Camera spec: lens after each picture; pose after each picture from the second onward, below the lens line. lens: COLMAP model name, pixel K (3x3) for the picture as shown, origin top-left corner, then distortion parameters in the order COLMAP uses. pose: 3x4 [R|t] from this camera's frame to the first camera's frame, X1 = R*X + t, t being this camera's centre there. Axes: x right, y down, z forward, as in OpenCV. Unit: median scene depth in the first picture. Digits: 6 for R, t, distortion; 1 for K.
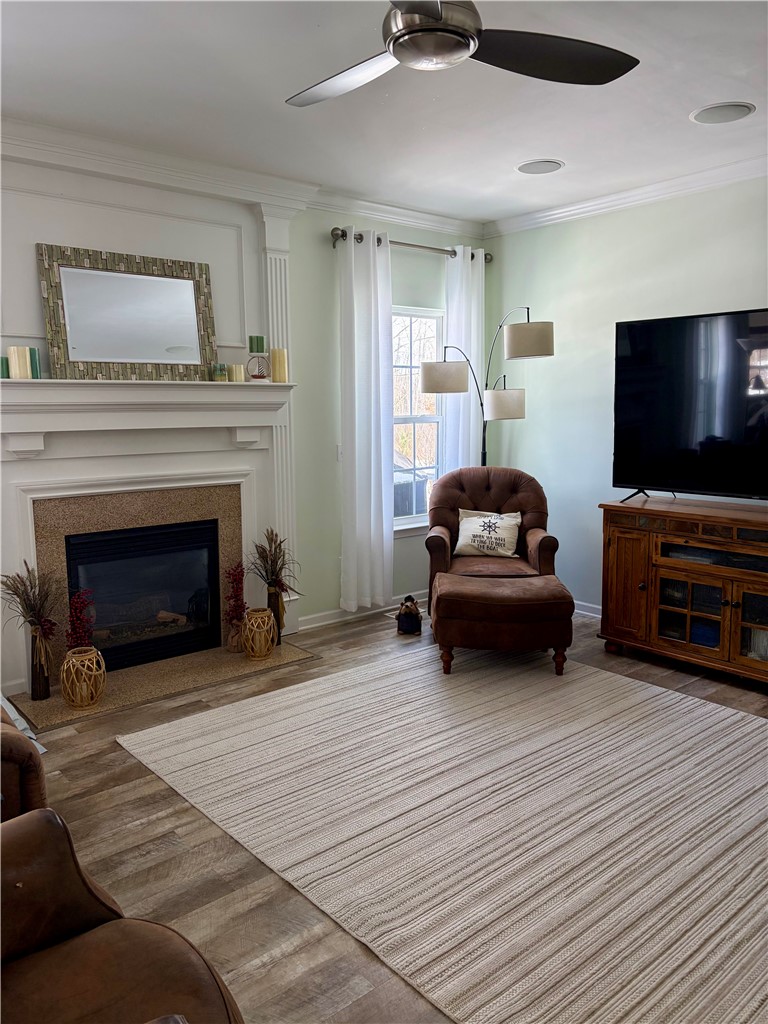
lens RADIAL K [[778.4, 0, 383.9], [0, 778.4, 511.6], [0, 0, 1]] dist [0.027694, -0.023436]
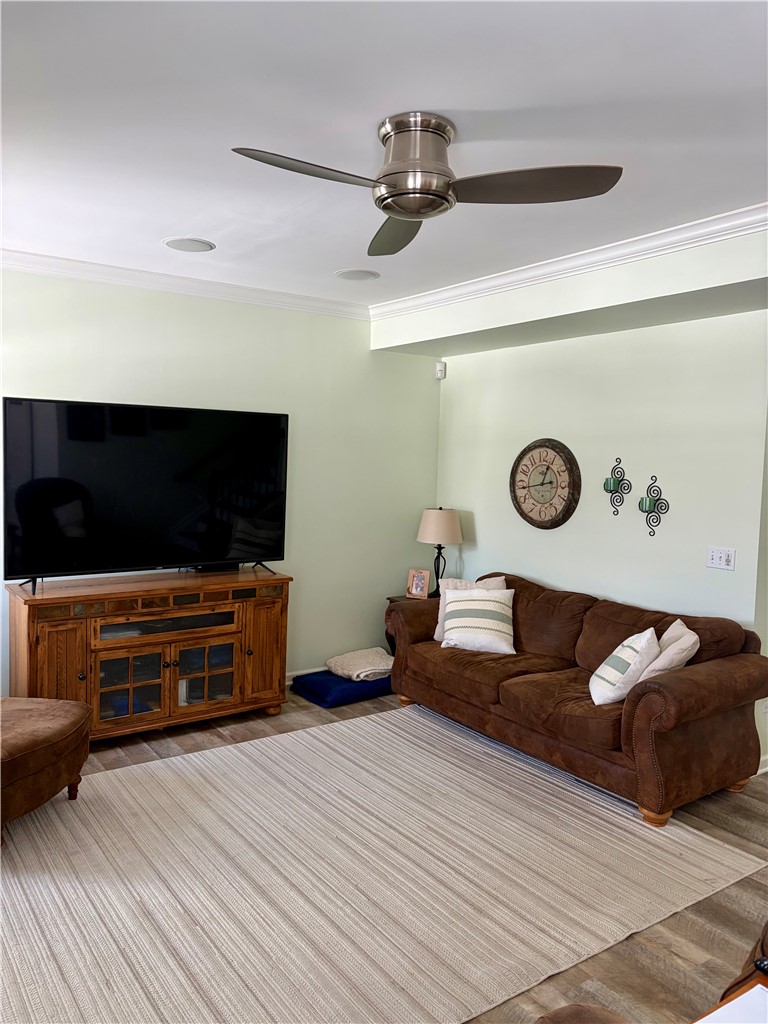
lens RADIAL K [[778.4, 0, 381.5], [0, 778.4, 503.8], [0, 0, 1]] dist [0.027694, -0.023436]
pose [[0.094260, -0.054959, 0.994029, -0.612340], [0.112956, 0.992618, 0.044169, -0.122531], [-0.989119, 0.108118, 0.099772, 0.545533]]
